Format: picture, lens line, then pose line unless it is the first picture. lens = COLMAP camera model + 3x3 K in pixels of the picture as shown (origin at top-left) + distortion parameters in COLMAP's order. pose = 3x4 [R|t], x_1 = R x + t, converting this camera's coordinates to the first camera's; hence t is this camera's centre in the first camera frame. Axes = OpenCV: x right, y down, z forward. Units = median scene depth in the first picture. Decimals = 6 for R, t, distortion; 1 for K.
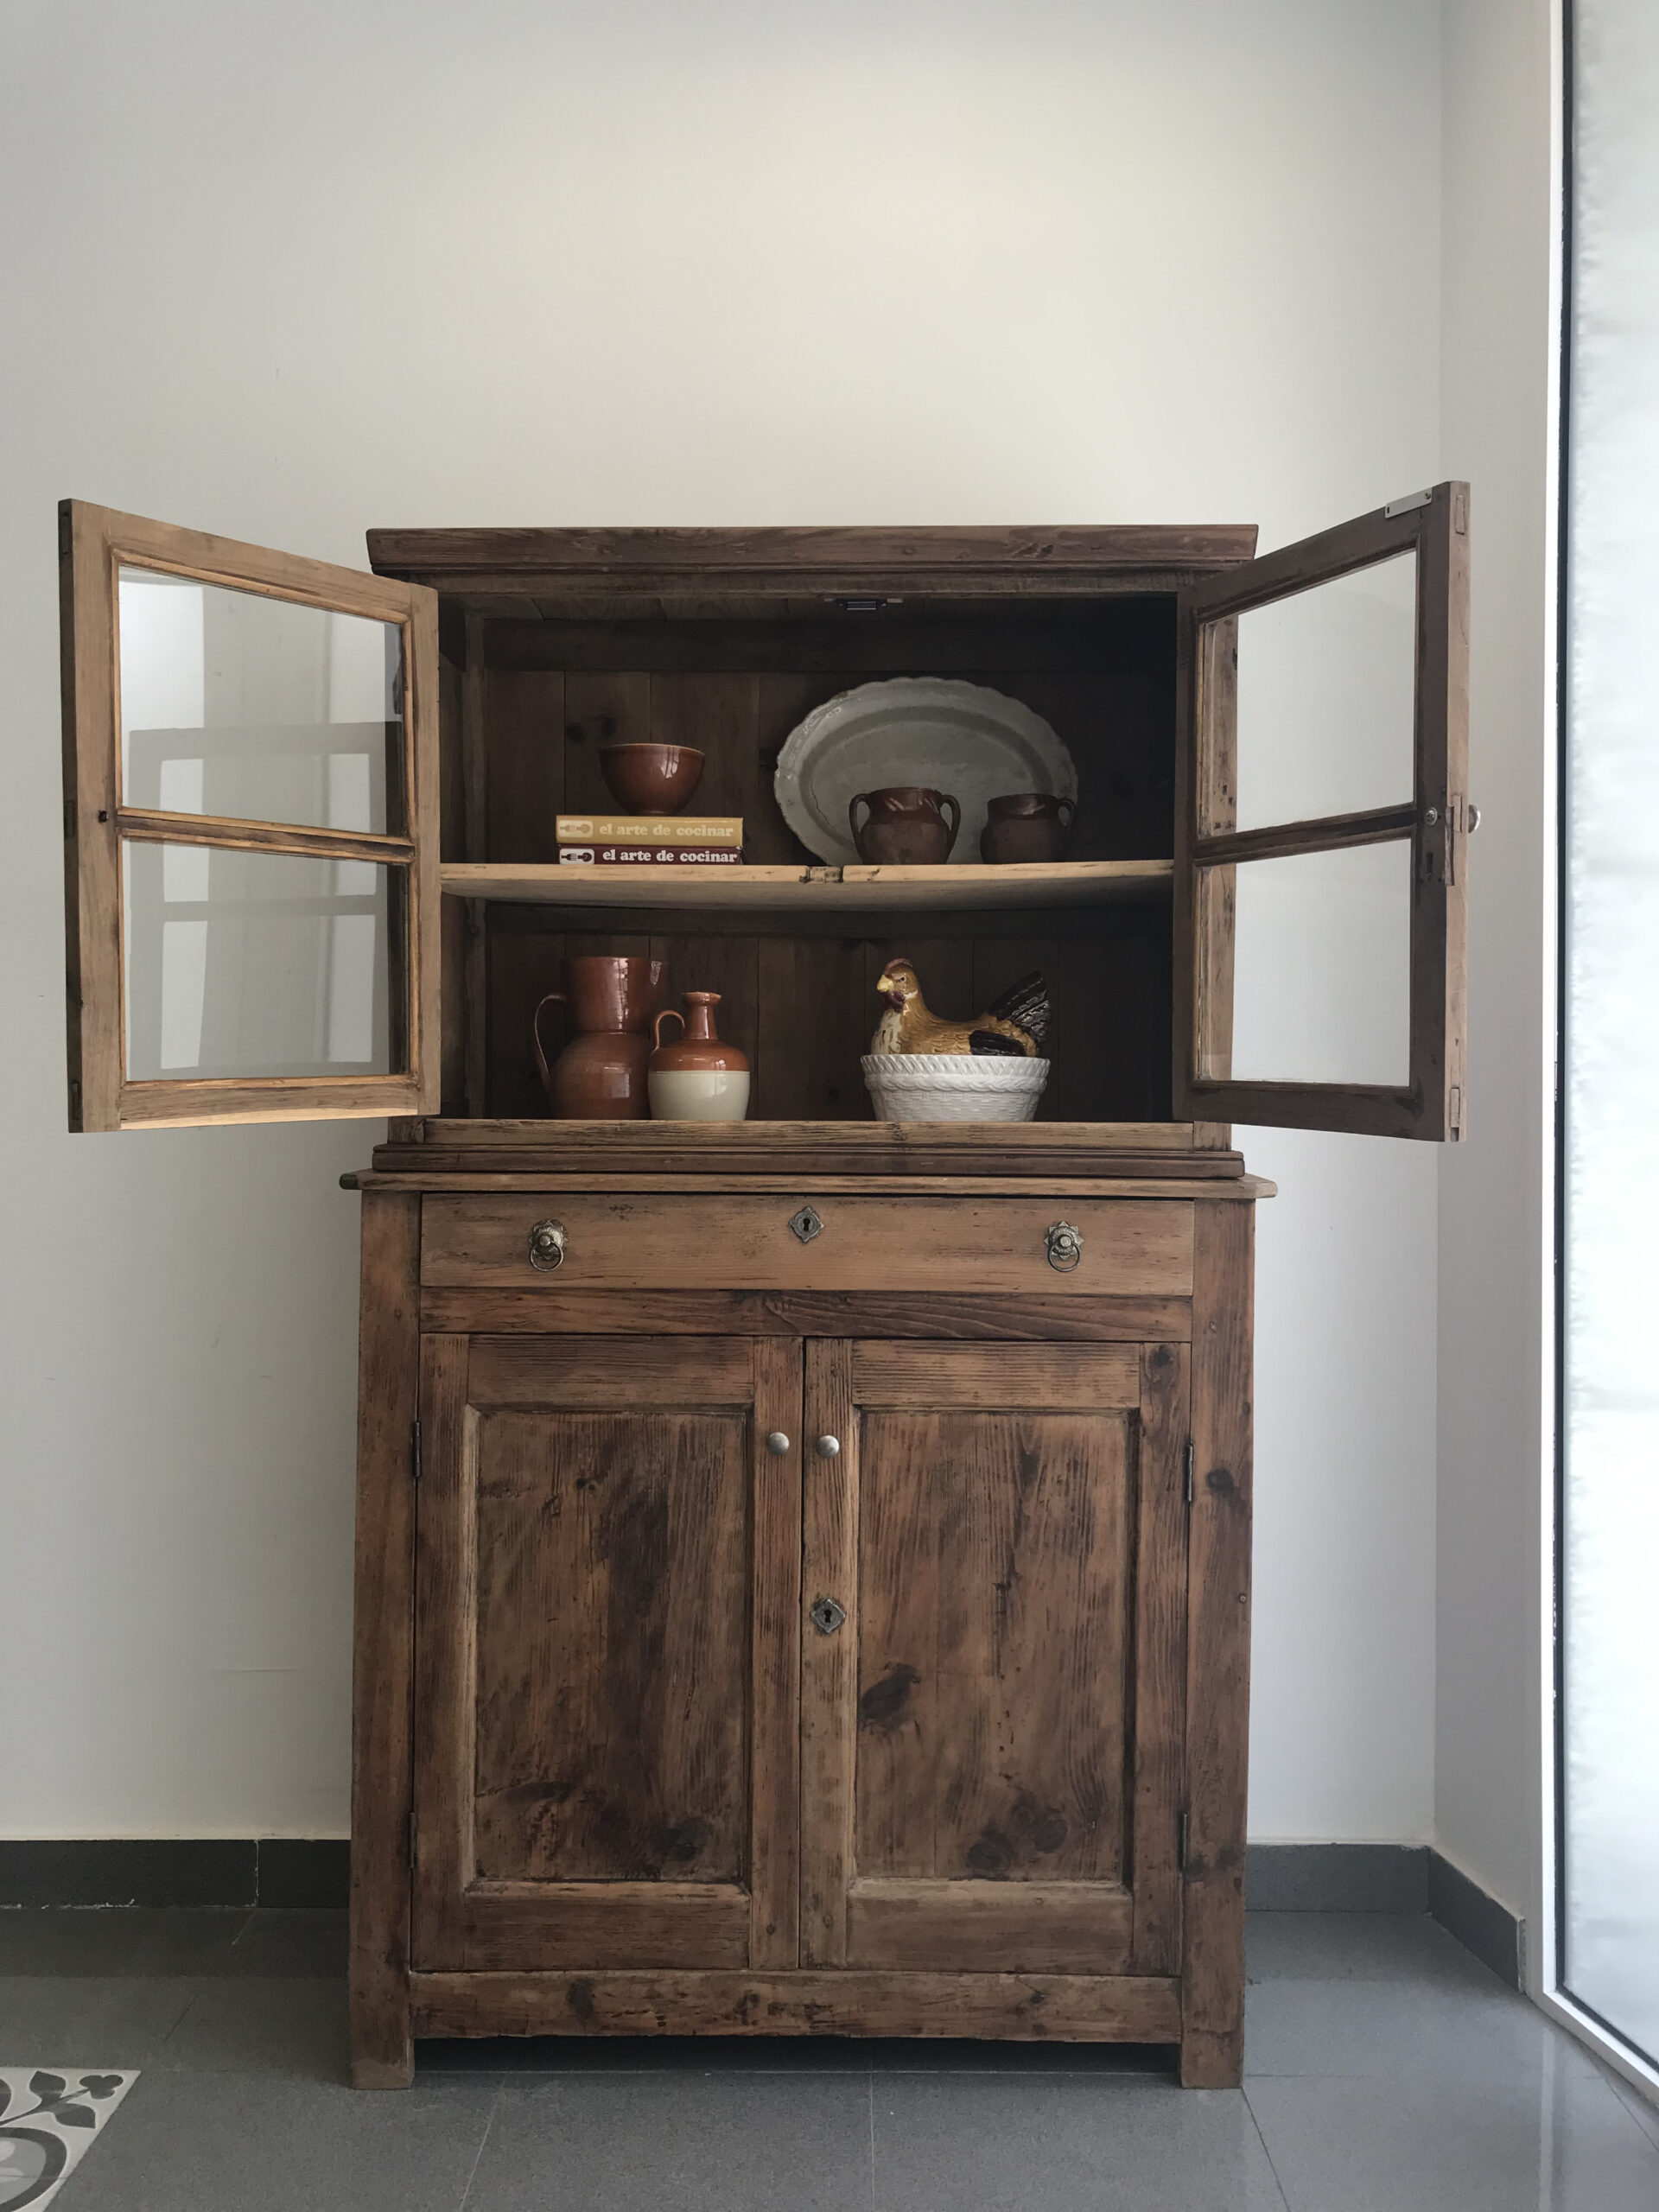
lens RADIAL K [[1865.4, 0, 811.0], [0, 1865.4, 1094.4], [0, 0, 1]] dist [0.016605, 0.016957]
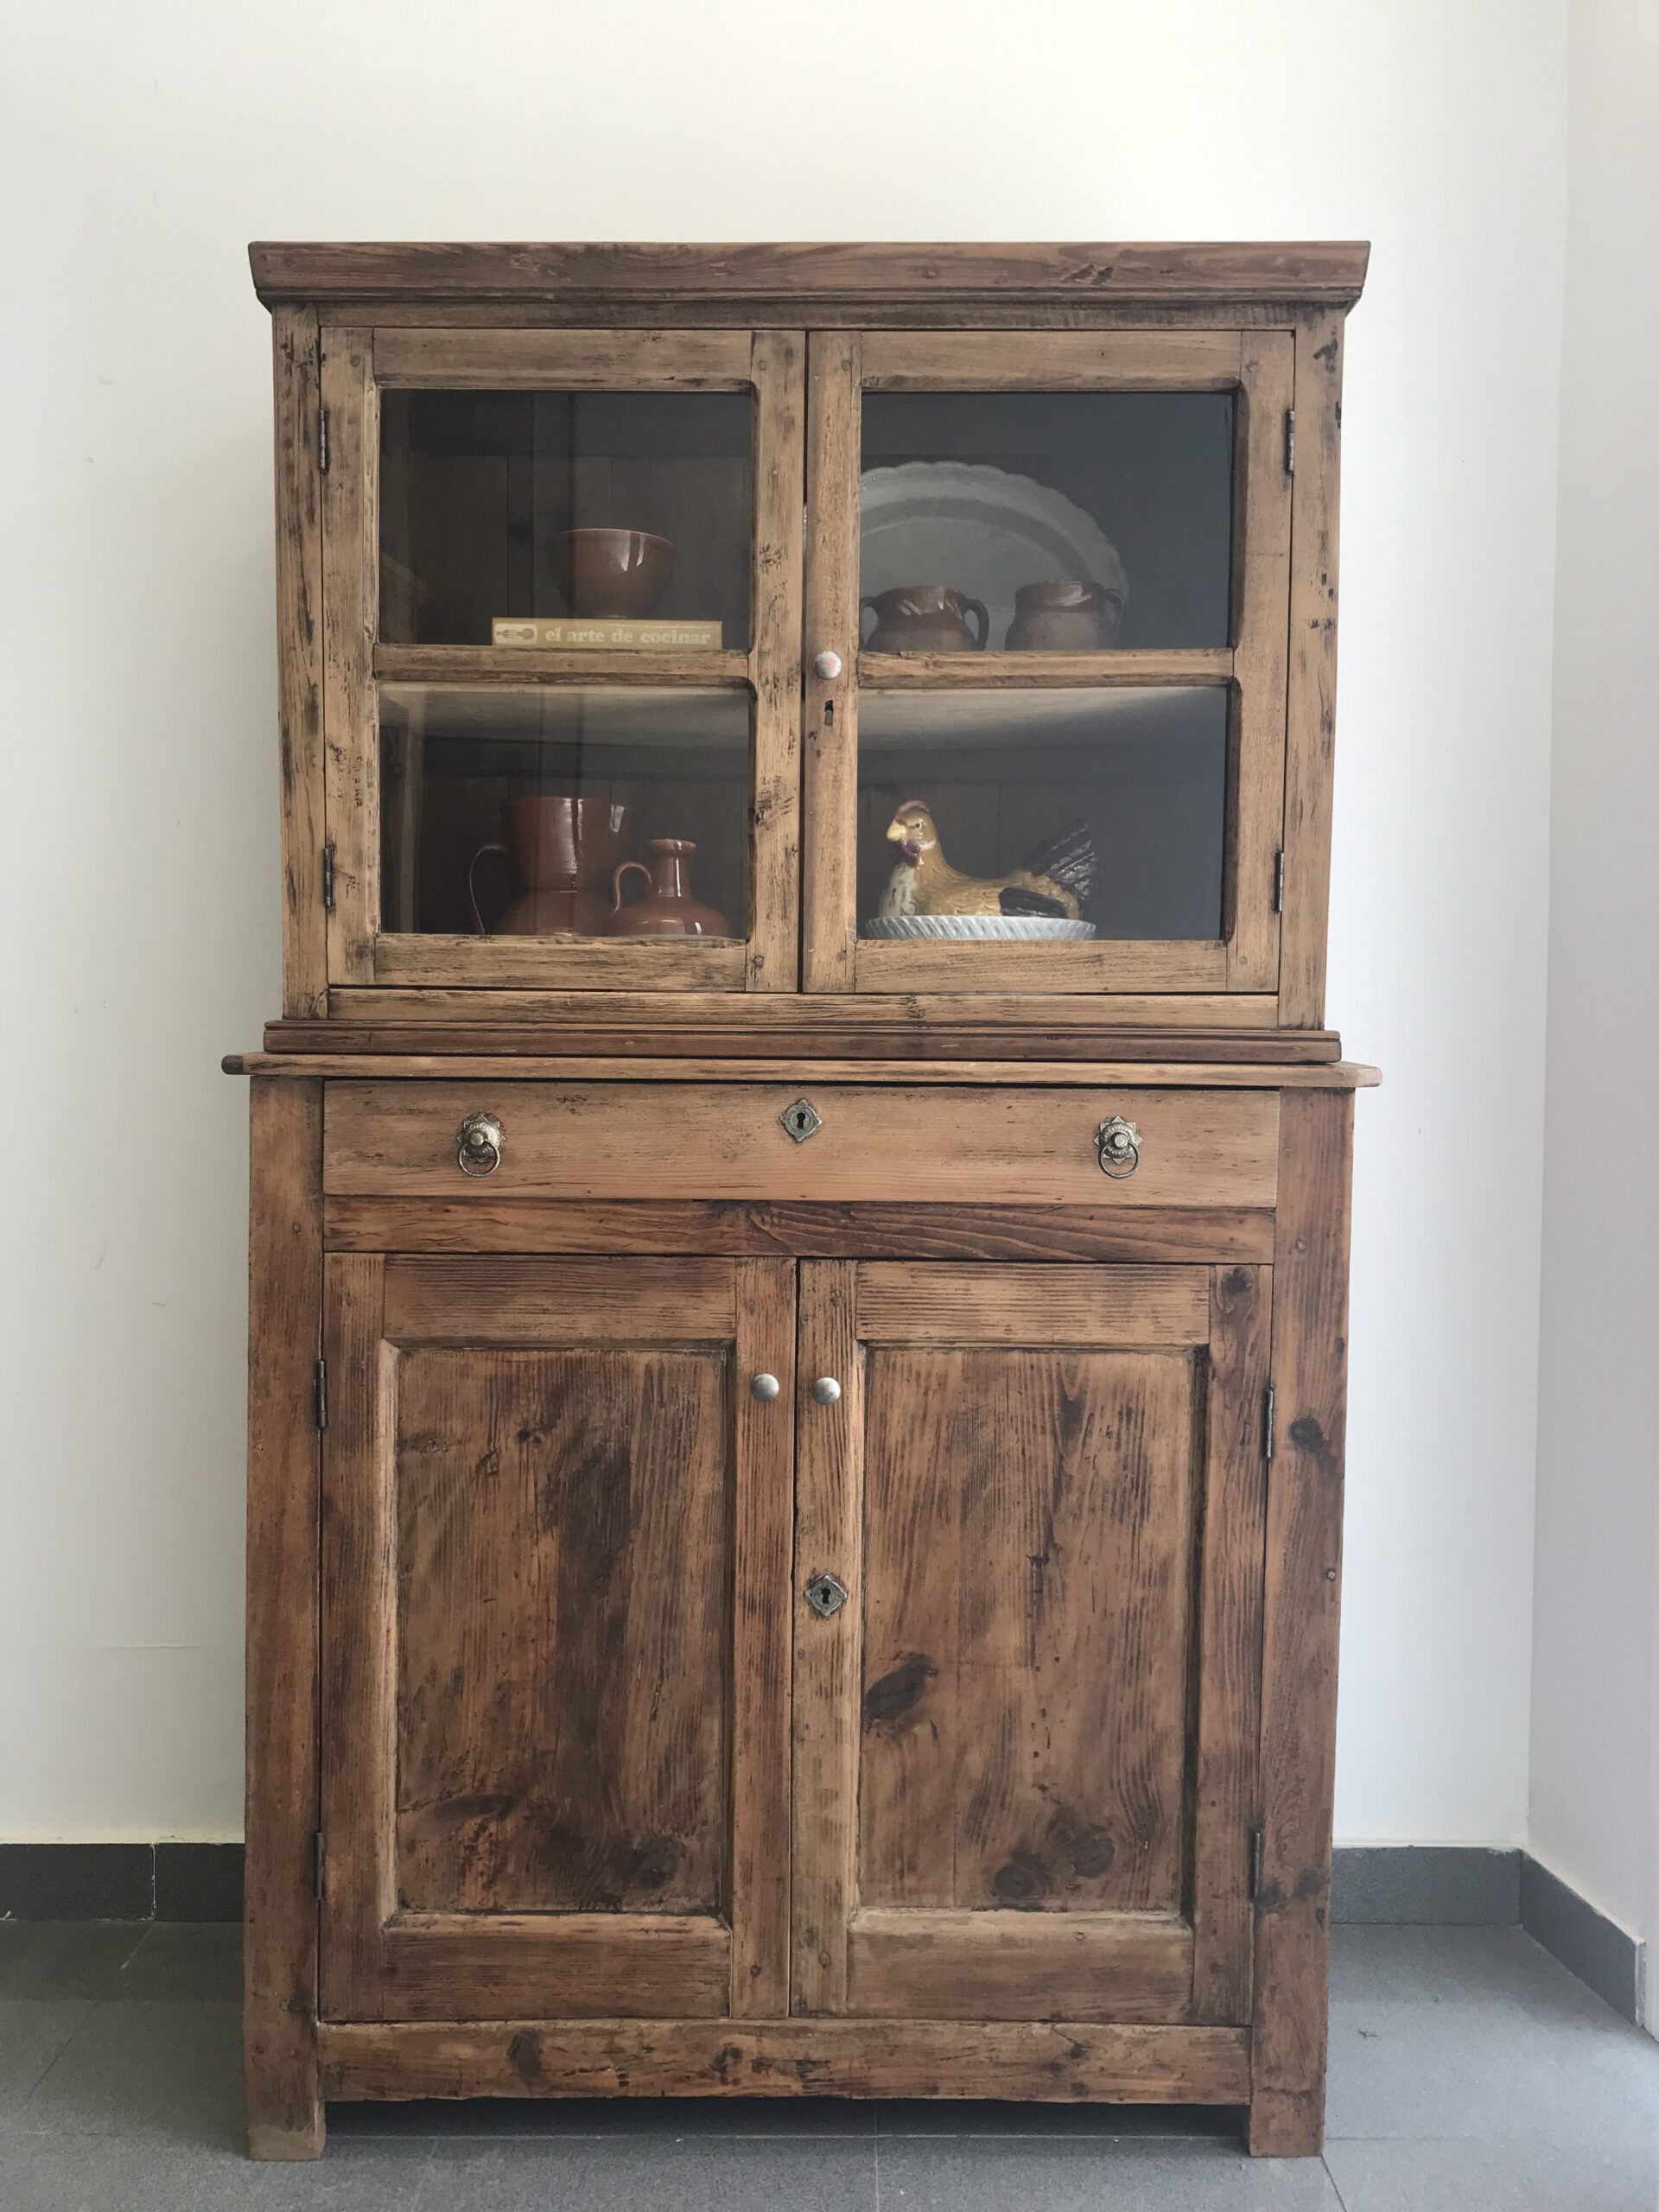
lens RADIAL K [[1865.4, 0, 815.4], [0, 1865.4, 1110.3], [0, 0, 1]] dist [0.016605, 0.016957]
pose [[0.999946, 0.002242, 0.010173, -0.004315], [-0.002712, 0.998917, 0.046457, 0.027901], [-0.010058, -0.046482, 0.998868, 0.189395]]
